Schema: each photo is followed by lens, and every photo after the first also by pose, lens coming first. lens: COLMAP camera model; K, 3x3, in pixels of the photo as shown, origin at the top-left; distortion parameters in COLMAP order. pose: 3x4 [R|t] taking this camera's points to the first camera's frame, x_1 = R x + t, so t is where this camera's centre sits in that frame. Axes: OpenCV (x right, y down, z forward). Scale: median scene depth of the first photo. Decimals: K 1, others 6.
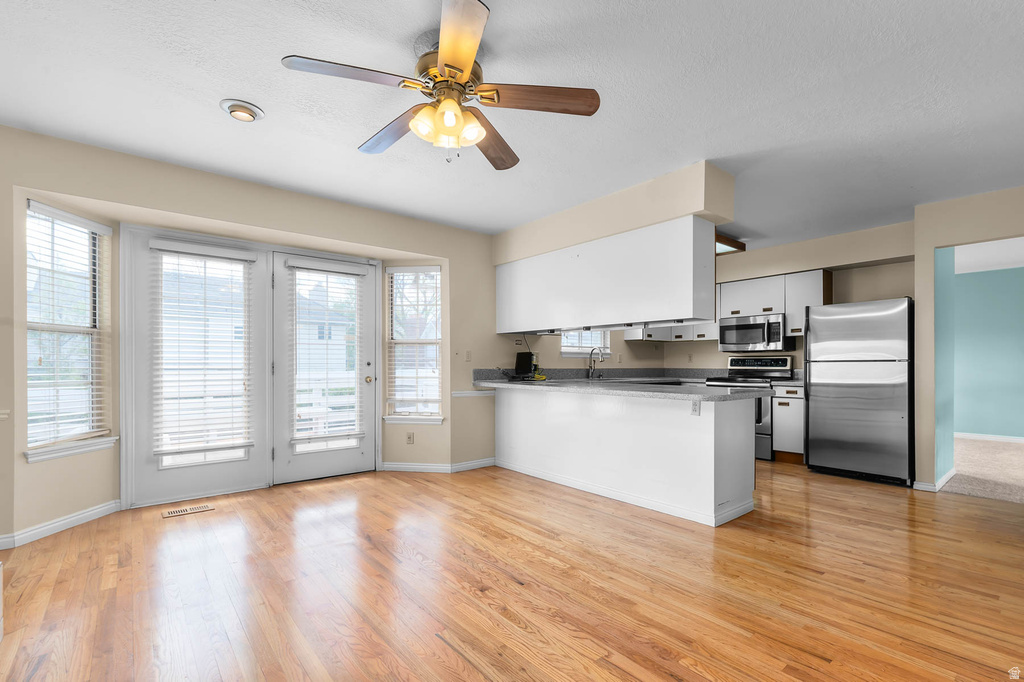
lens RADIAL K [[472.5, 0, 515.1], [0, 472.5, 365.6], [0, 0, 1]] dist [0.009877, 0.000297]
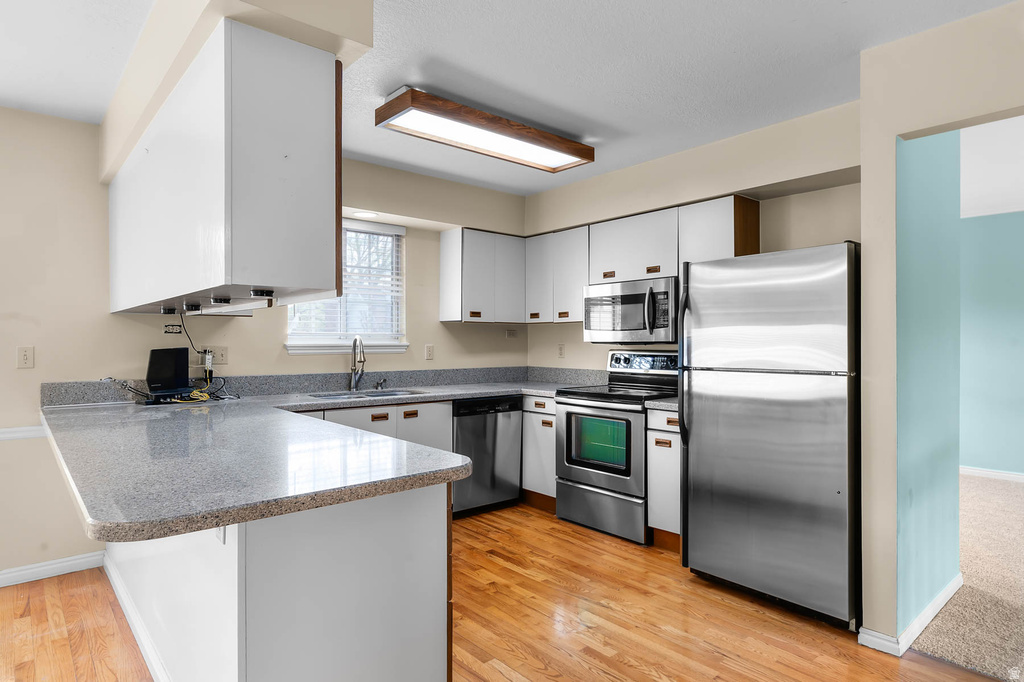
lens RADIAL K [[584.3, 0, 512.0], [0, 584.3, 341.0], [0, 0, 1]] dist [-0.002203, -0.000906]
pose [[0.999876, -0.000576, 0.015735, 0.433131], [0.000597, 0.999999, -0.001319, -0.039658], [-0.015735, 0.001328, 0.999875, 0.378066]]
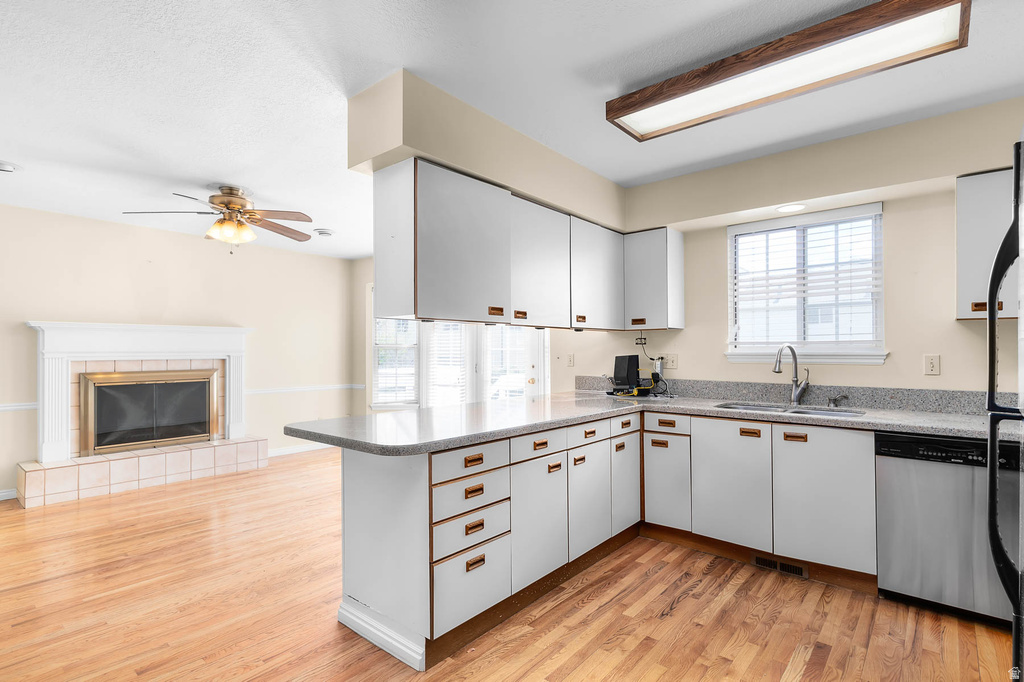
lens RADIAL K [[498.5, 0, 518.7], [0, 498.5, 346.6], [0, 0, 1]] dist [0.000175, 0.000199]
pose [[0.173926, -0.011372, -0.984693, 0.820922], [-0.000534, 0.999932, -0.011642, -0.036778], [0.984759, 0.002551, 0.173908, 0.779571]]
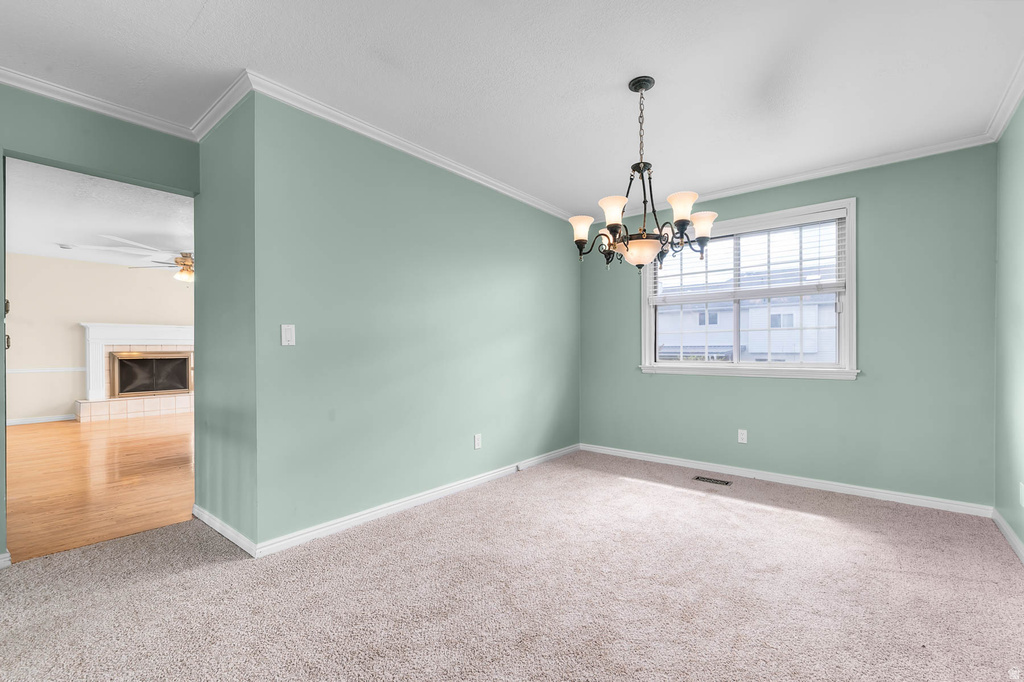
lens RADIAL K [[435.9, 0, 514.1], [0, 435.9, 351.2], [0, 0, 1]] dist [0.001496, 0.000584]
pose [[0.177270, 0.003383, -0.984157, 1.459124], [-0.001061, 0.999994, 0.003247, -0.004710], [0.984162, 0.000468, 0.177272, 1.220514]]
